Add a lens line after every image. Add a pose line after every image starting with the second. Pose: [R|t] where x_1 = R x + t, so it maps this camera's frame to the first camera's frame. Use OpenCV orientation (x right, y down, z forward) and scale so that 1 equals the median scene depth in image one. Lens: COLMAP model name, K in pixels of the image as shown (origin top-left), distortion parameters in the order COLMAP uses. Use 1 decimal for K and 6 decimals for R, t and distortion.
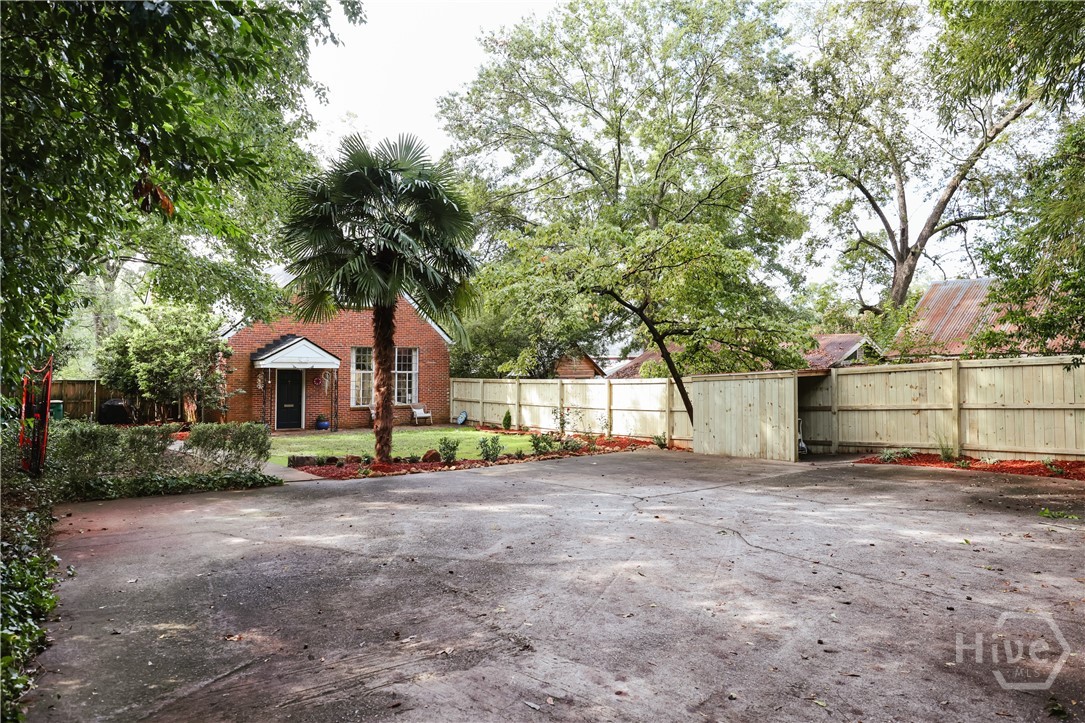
lens RADIAL K [[697.9, 0, 545.5], [0, 697.9, 362.3], [0, 0, 1]] dist [0.007799, 0.000711]
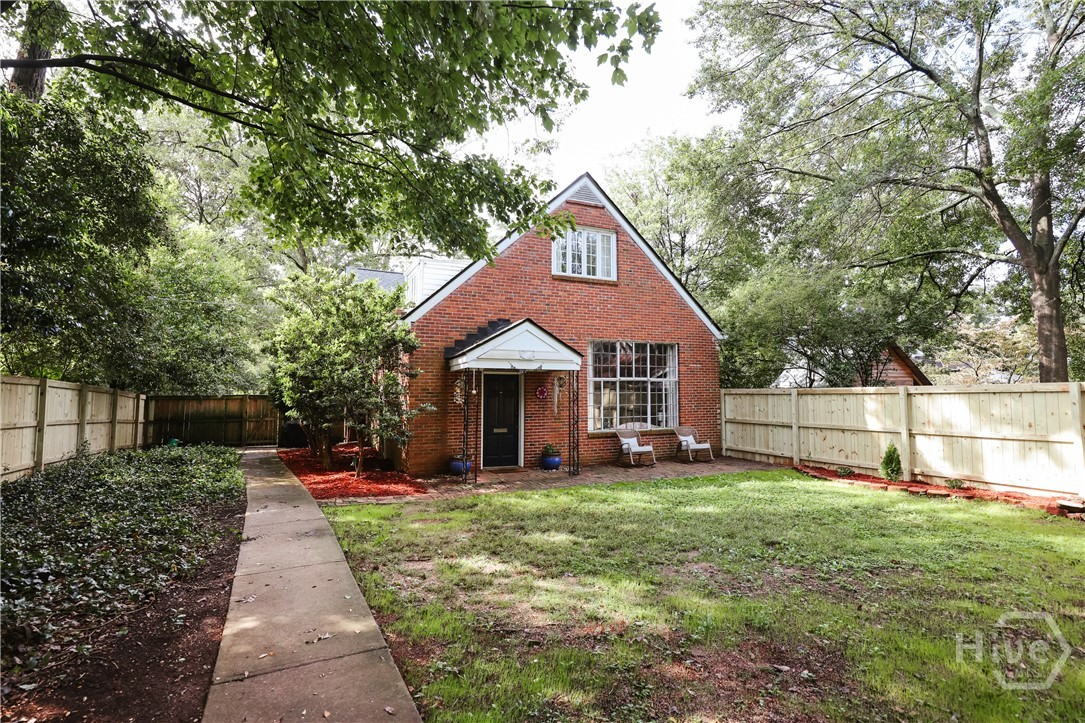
lens RADIAL K [[512.9, 0, 544.8], [0, 512.9, 362.5], [0, 0, 1]] dist [0.003629, 0.000166]
pose [[0.977834, -0.017911, -0.208614, -0.231167], [0.007413, 0.998671, -0.050996, 0.024532], [0.209250, 0.048319, 0.976668, 0.553206]]
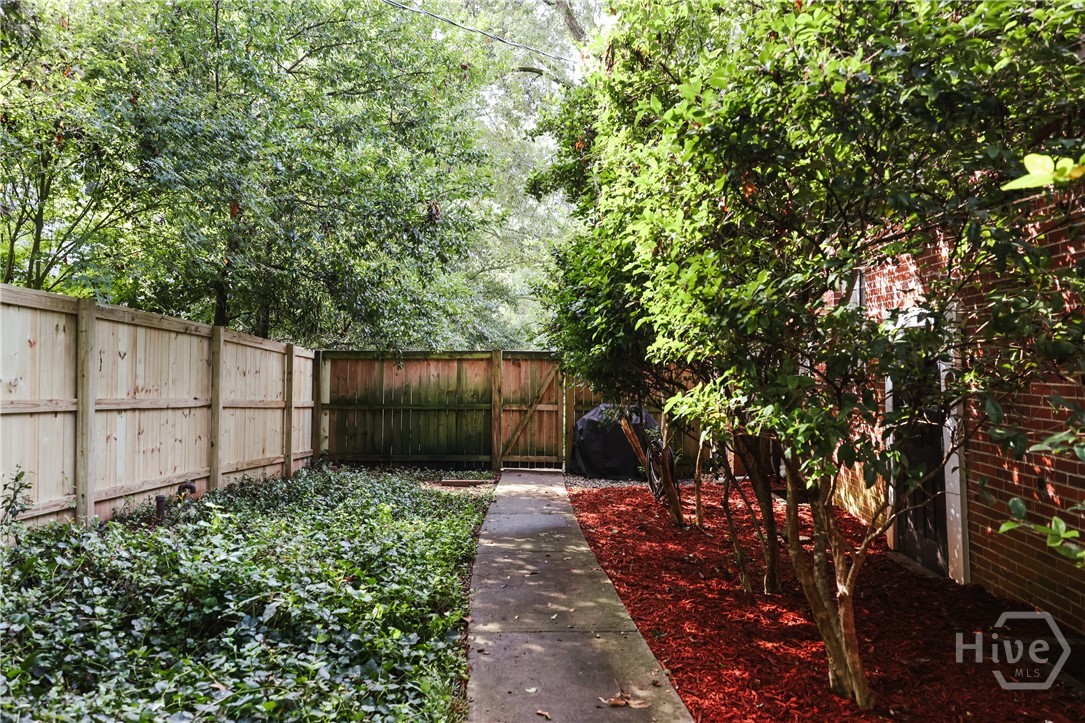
lens RADIAL K [[781.6, 0, 542.5], [0, 781.6, 361.8], [0, 0, 1]] dist [0.000635, 0.000120]
pose [[0.770289, -0.002134, -0.637691, -0.483592], [0.001185, 0.999997, -0.001915, 0.038565], [0.637694, 0.000720, 0.770290, 0.839118]]
